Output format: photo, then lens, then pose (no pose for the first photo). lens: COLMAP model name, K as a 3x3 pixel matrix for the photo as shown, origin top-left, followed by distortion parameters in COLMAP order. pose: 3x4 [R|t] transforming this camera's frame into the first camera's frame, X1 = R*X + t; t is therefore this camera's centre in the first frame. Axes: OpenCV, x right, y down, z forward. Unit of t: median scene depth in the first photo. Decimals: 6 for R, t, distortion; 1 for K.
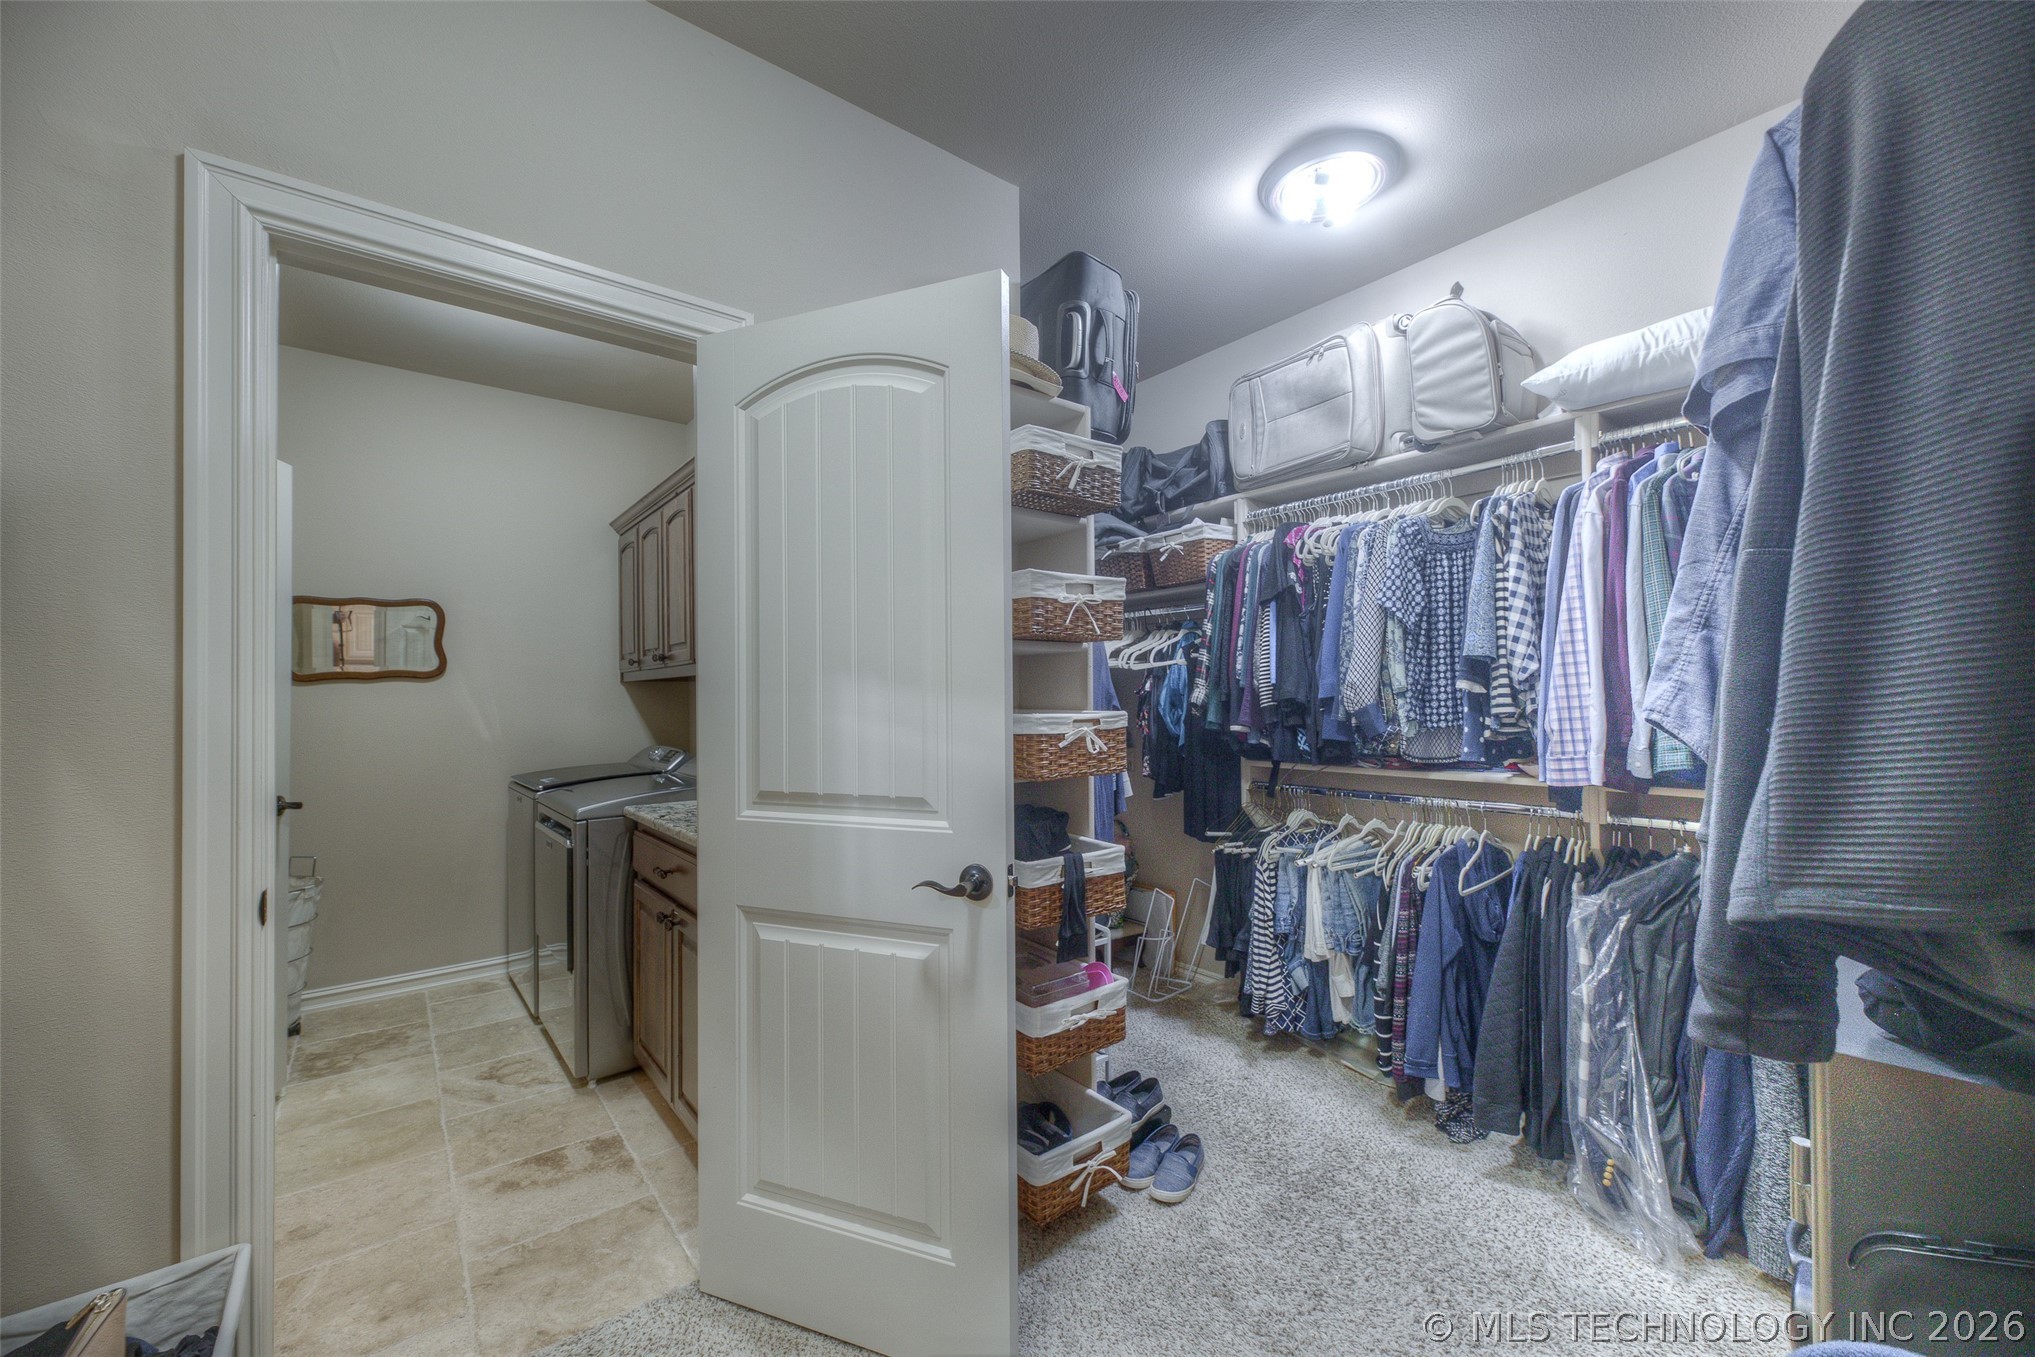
lens RADIAL K [[816.1, 0, 1027.5], [0, 816.1, 686.8], [0, 0, 1]] dist [0.002810, 0.000009]
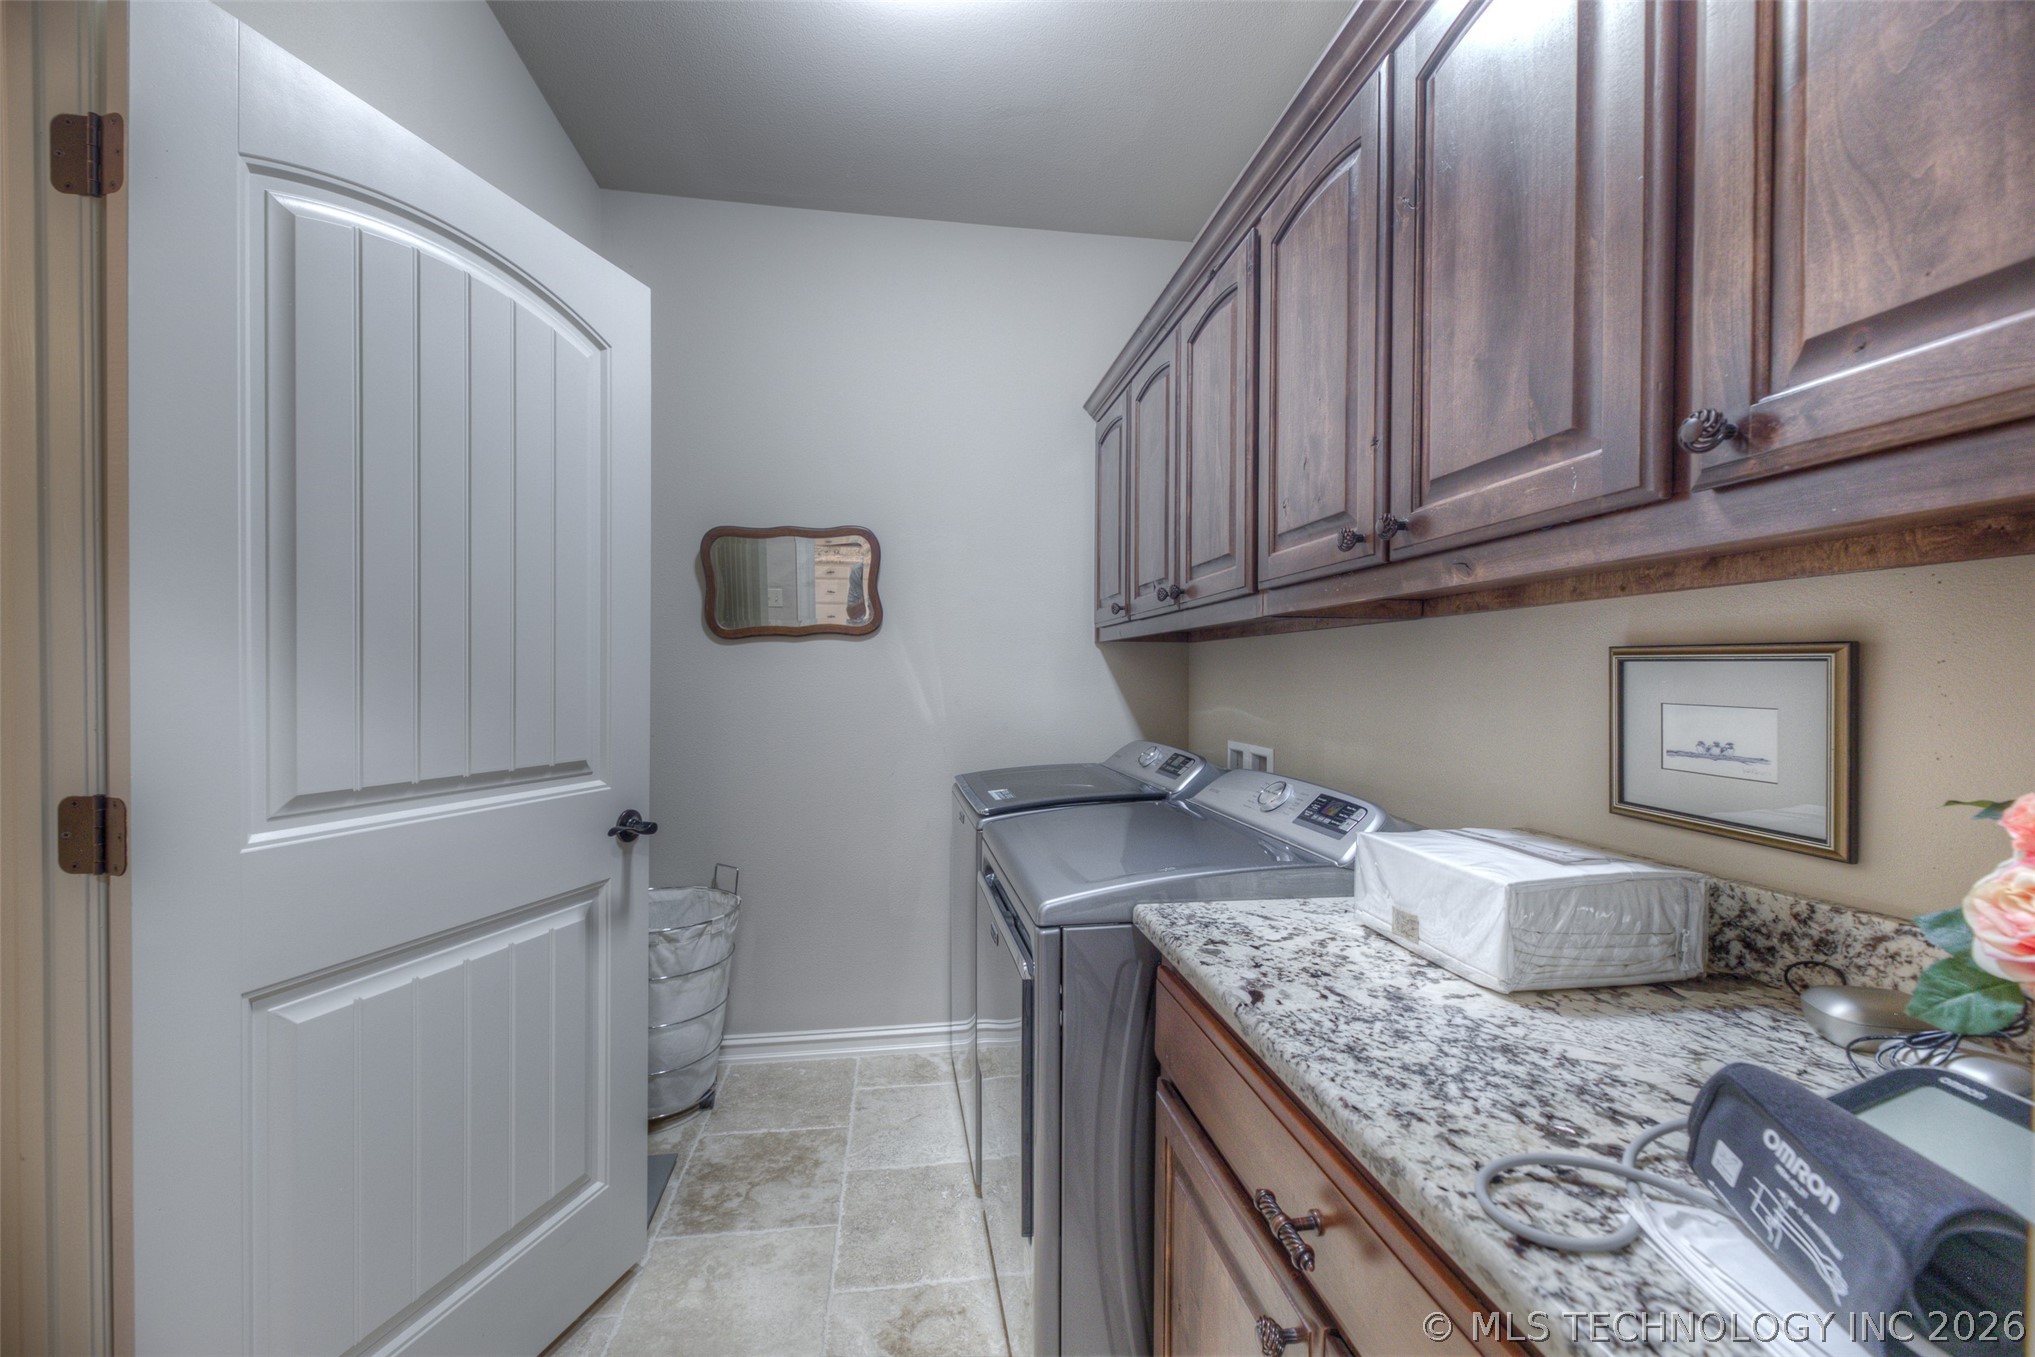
lens RADIAL K [[816.1, 0, 1016.5], [0, 816.1, 672.9], [0, 0, 1]] dist [0.002810, 0.000009]
pose [[0.863781, 0.015190, -0.503638, -0.252712], [-0.007621, 0.999825, 0.017084, 0.010028], [0.503809, -0.010919, 0.863746, 0.451792]]
